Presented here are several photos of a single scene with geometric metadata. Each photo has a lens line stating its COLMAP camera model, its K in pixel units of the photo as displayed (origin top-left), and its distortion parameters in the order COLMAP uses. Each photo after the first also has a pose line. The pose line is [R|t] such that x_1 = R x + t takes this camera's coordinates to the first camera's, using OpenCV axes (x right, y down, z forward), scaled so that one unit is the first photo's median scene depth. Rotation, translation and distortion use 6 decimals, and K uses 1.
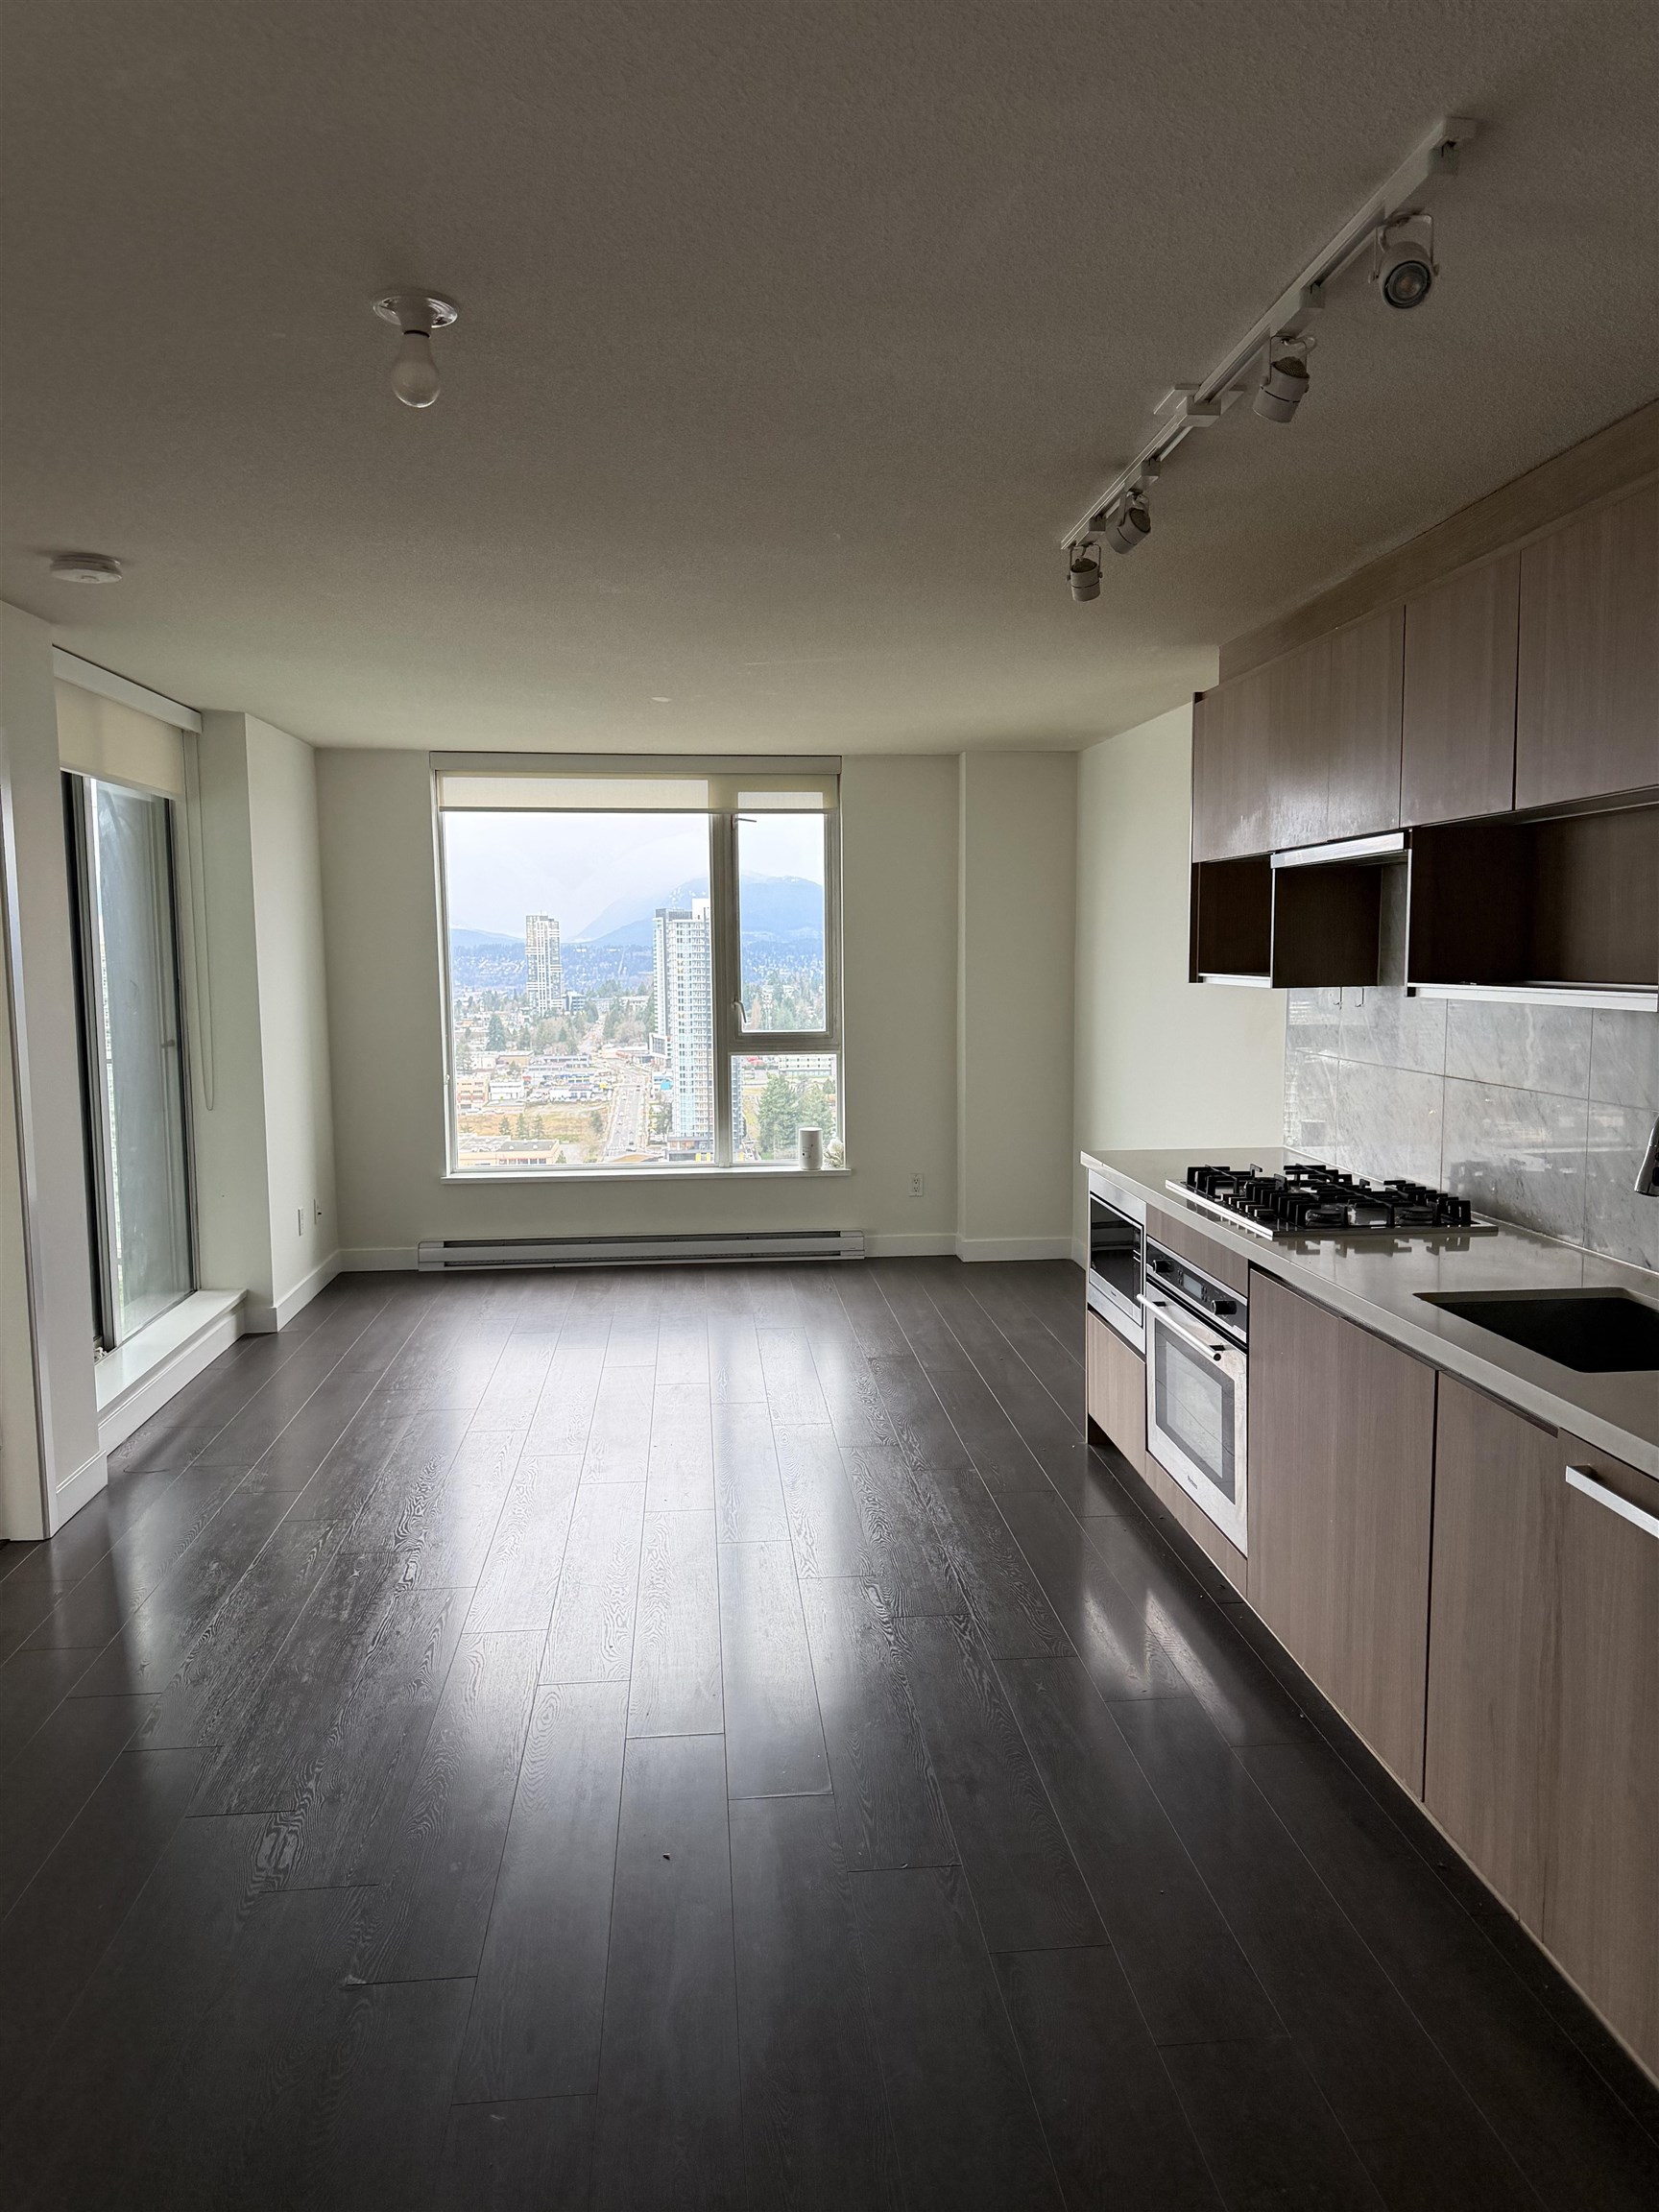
lens RADIAL K [[1568.7, 0, 829.5], [0, 1568.7, 1106.0], [0, 0, 1]] dist [0.148554, -0.000667]
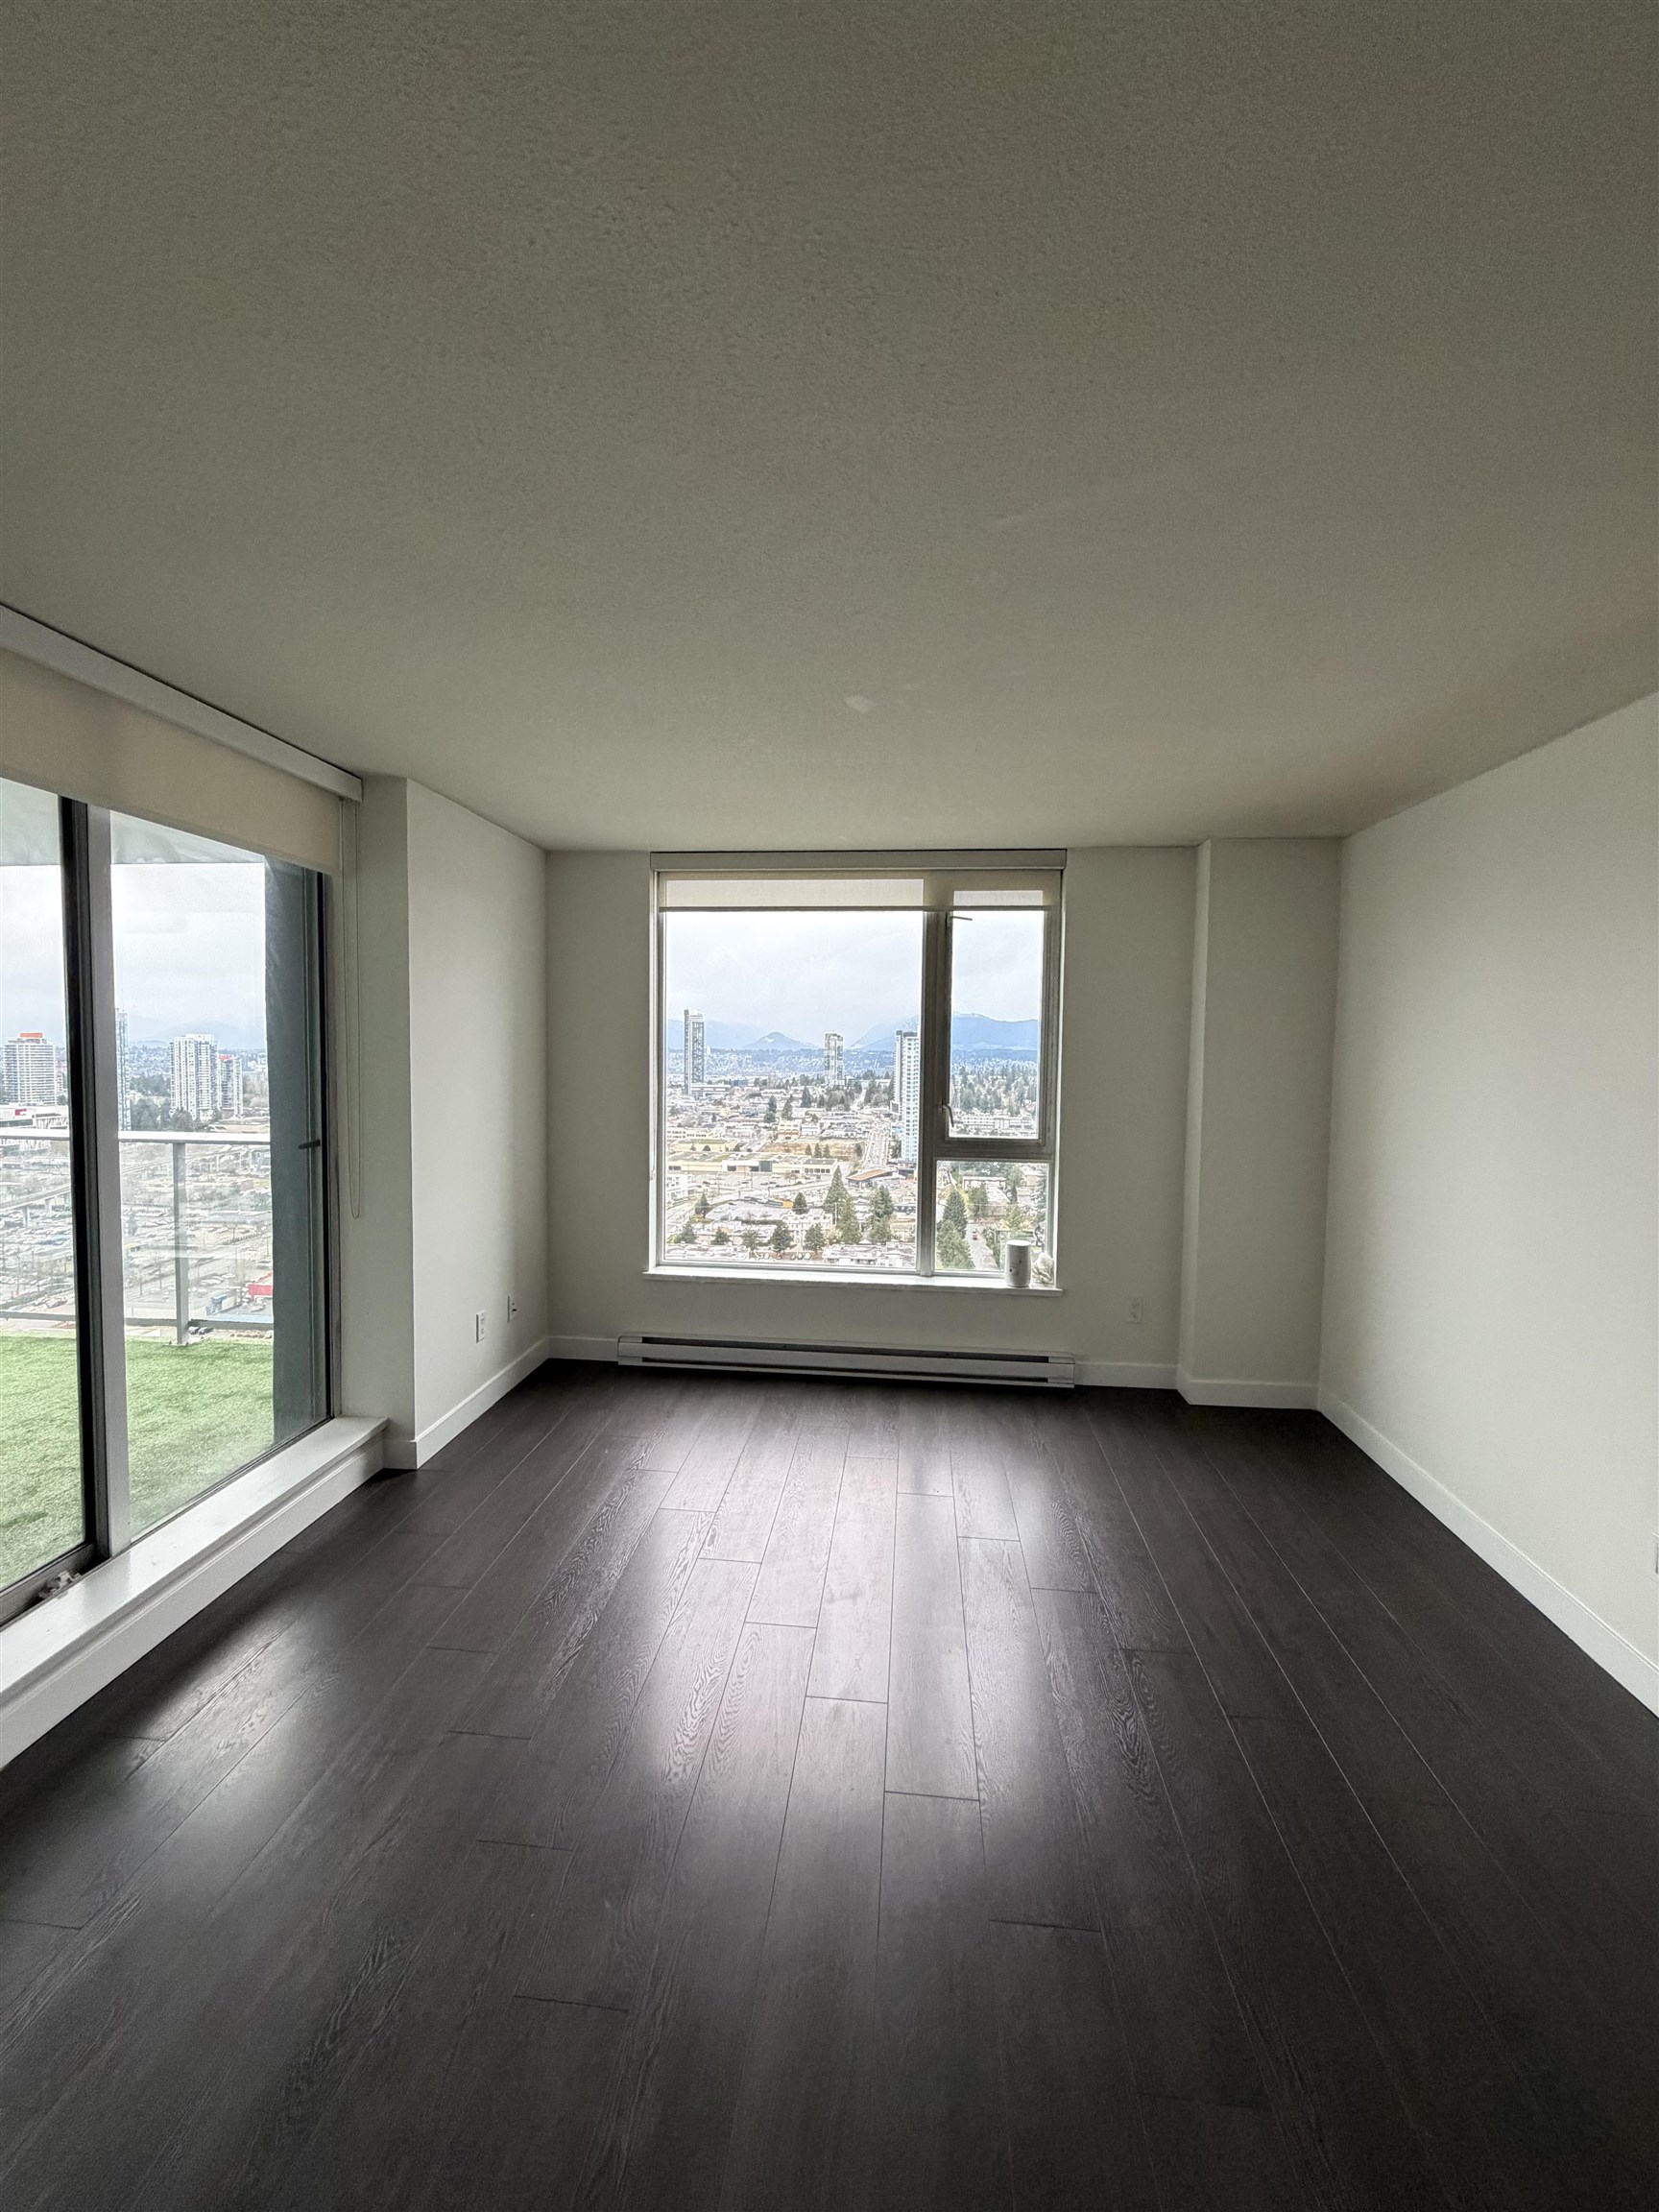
lens RADIAL K [[879.4, 0, 845.3], [0, 879.4, 1099.7], [0, 0, 1]] dist [0.000873, 0.000051]
pose [[0.985775, 0.031250, -0.165141, -0.030337], [-0.039007, 0.998272, -0.043938, -0.043448], [0.163483, 0.049755, 0.985291, 0.461234]]
